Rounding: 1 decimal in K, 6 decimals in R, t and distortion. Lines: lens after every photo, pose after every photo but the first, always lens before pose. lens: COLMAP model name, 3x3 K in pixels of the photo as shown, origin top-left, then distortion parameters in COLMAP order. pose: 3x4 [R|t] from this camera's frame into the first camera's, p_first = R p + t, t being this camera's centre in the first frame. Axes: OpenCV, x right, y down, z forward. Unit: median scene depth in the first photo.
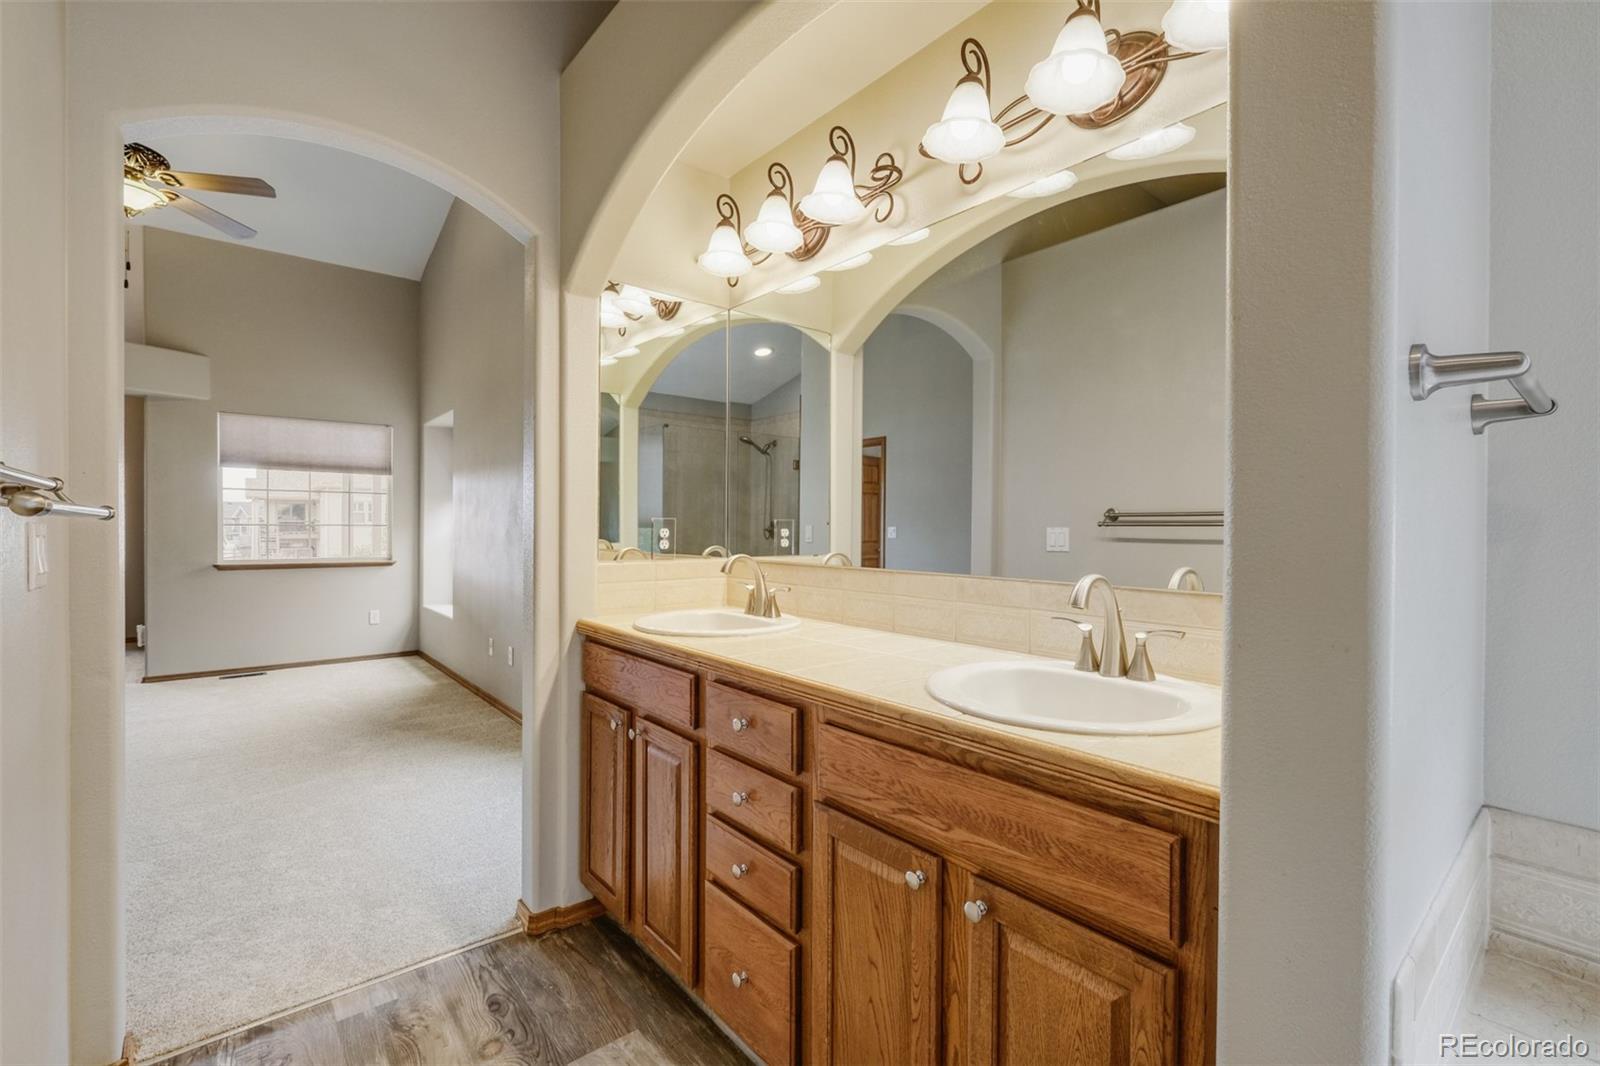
lens RADIAL K [[704.7, 0, 806.4], [0, 704.7, 534.1], [0, 0, 1]] dist [-0.000127, -0.000426]
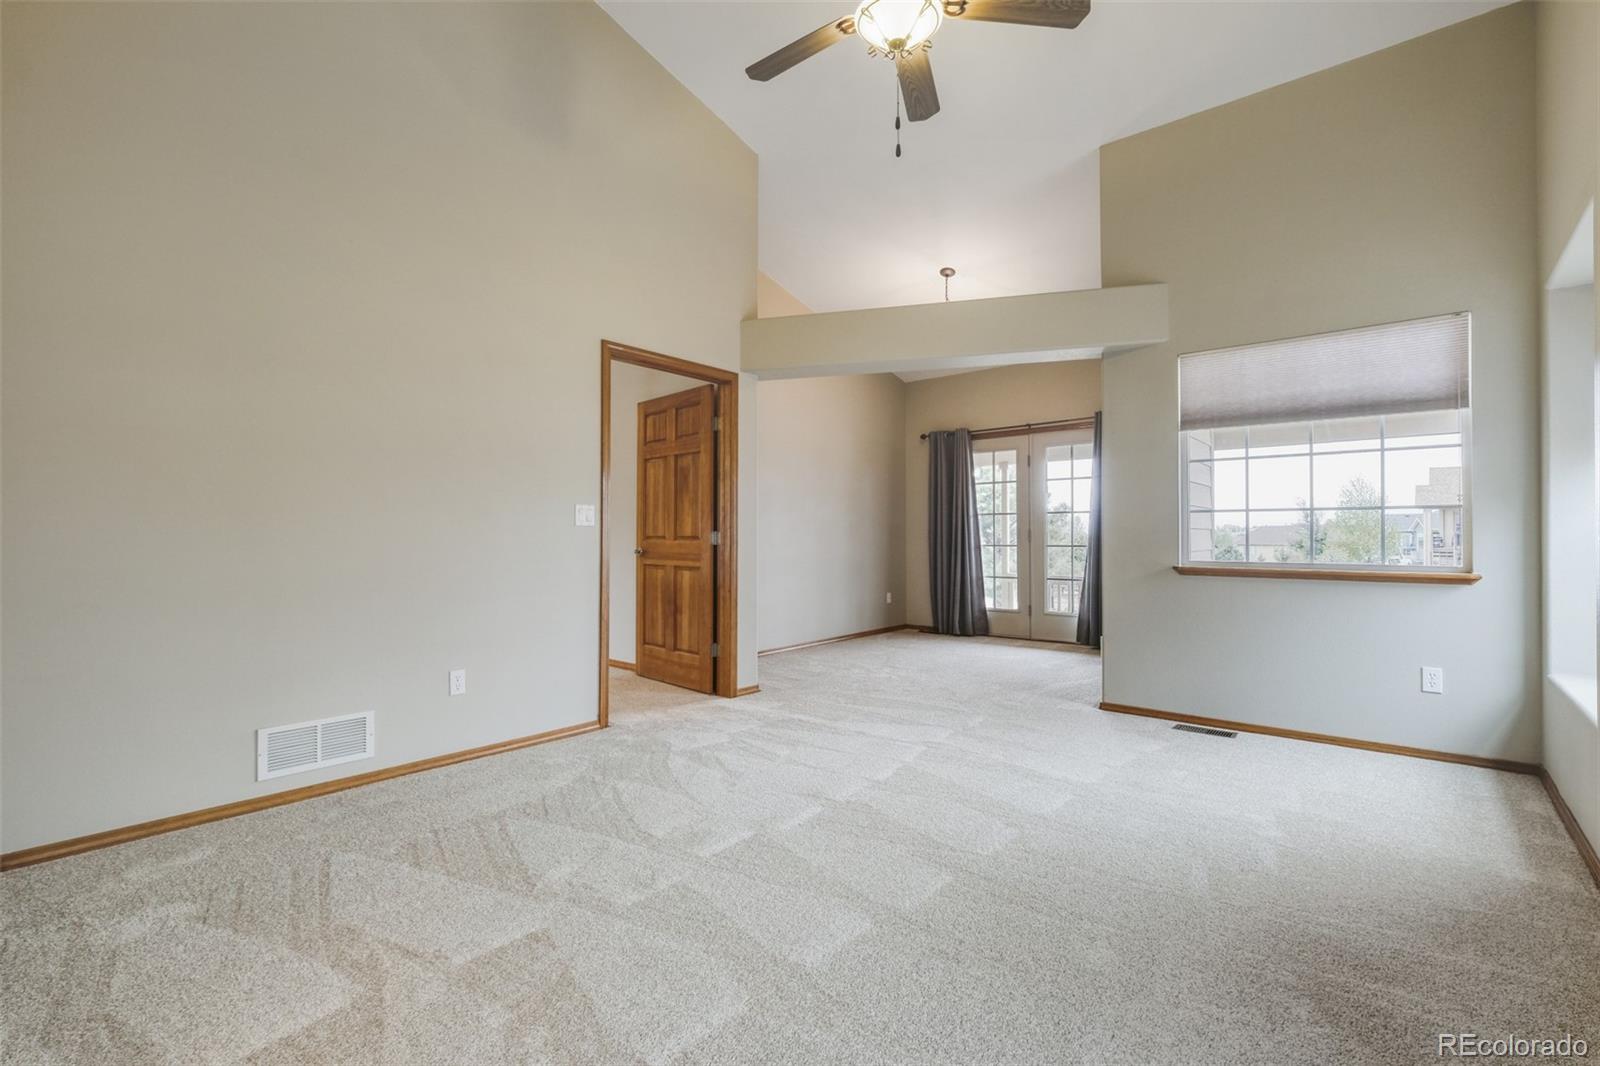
lens RADIAL K [[704.7, 0, 804.5], [0, 704.7, 531.0], [0, 0, 1]] dist [-0.000127, -0.000426]
pose [[0.166891, -0.010086, -0.985924, -0.166704], [-0.008037, 0.999901, -0.011590, 0.016185], [0.985943, 0.009858, 0.166794, 0.443224]]
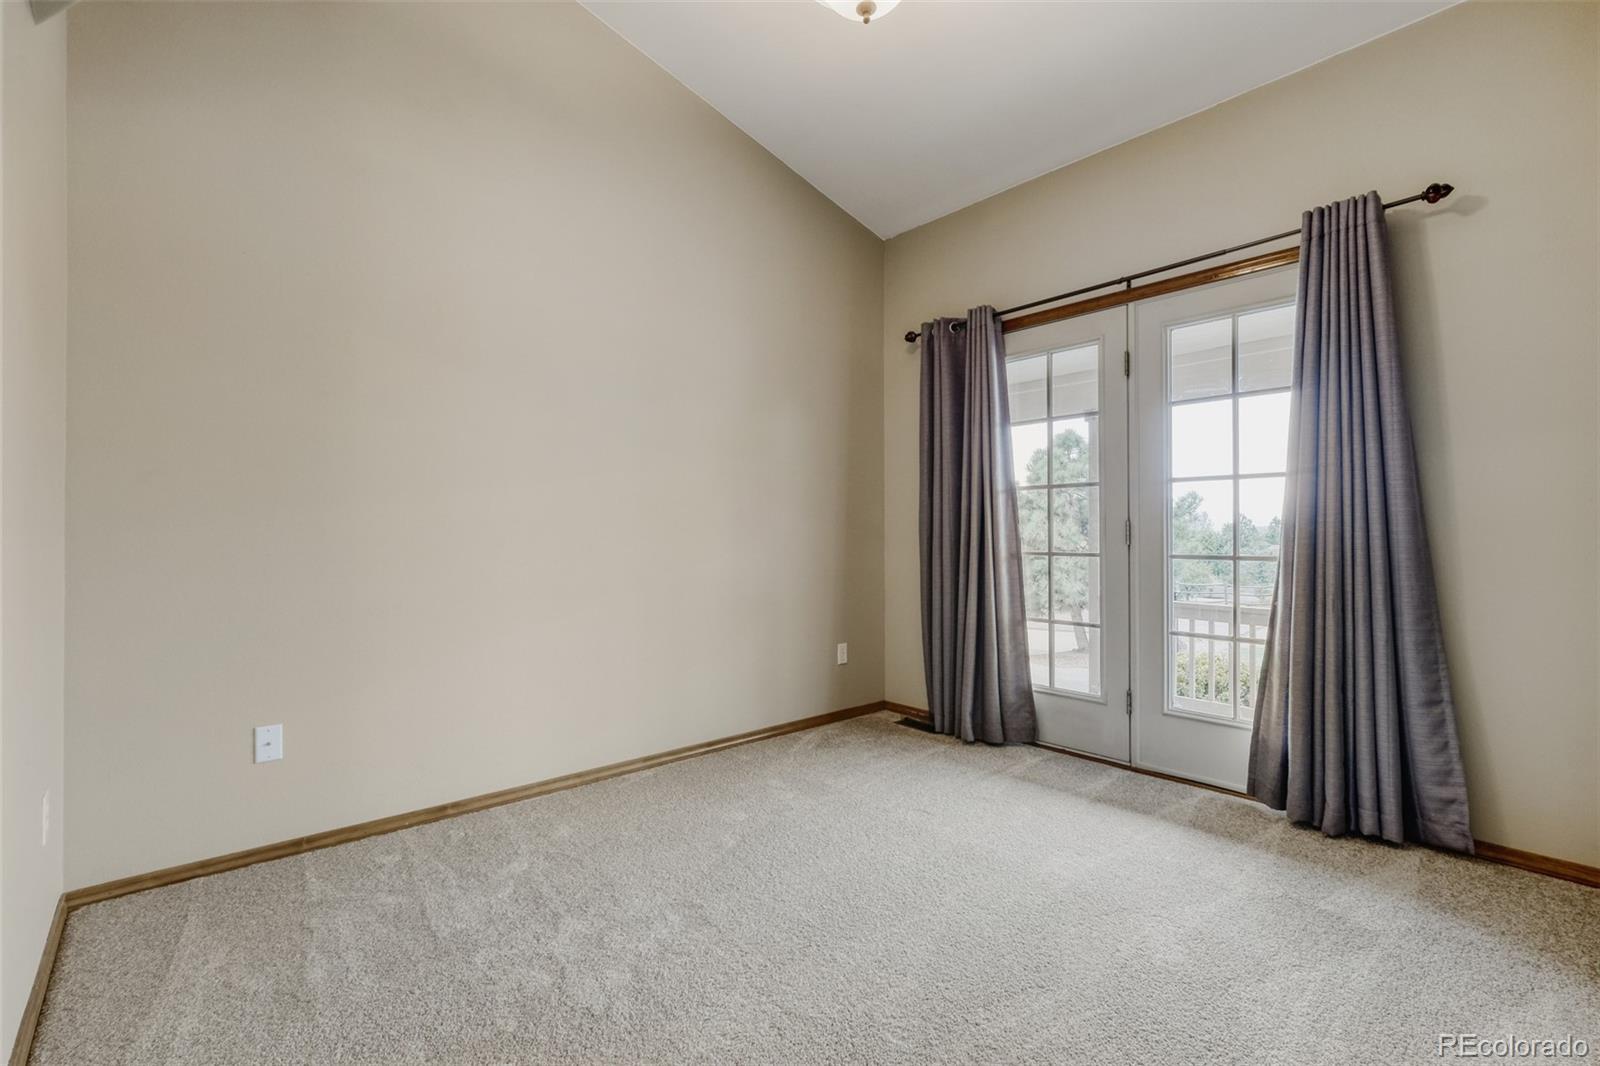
lens RADIAL K [[704.7, 0, 804.0], [0, 704.7, 533.0], [0, 0, 1]] dist [-0.000127, -0.000426]
pose [[0.038045, 0.010421, -0.999222, -0.535902], [-0.001493, 0.999945, 0.010372, 0.007299], [0.999275, 0.001097, 0.038058, 0.636638]]
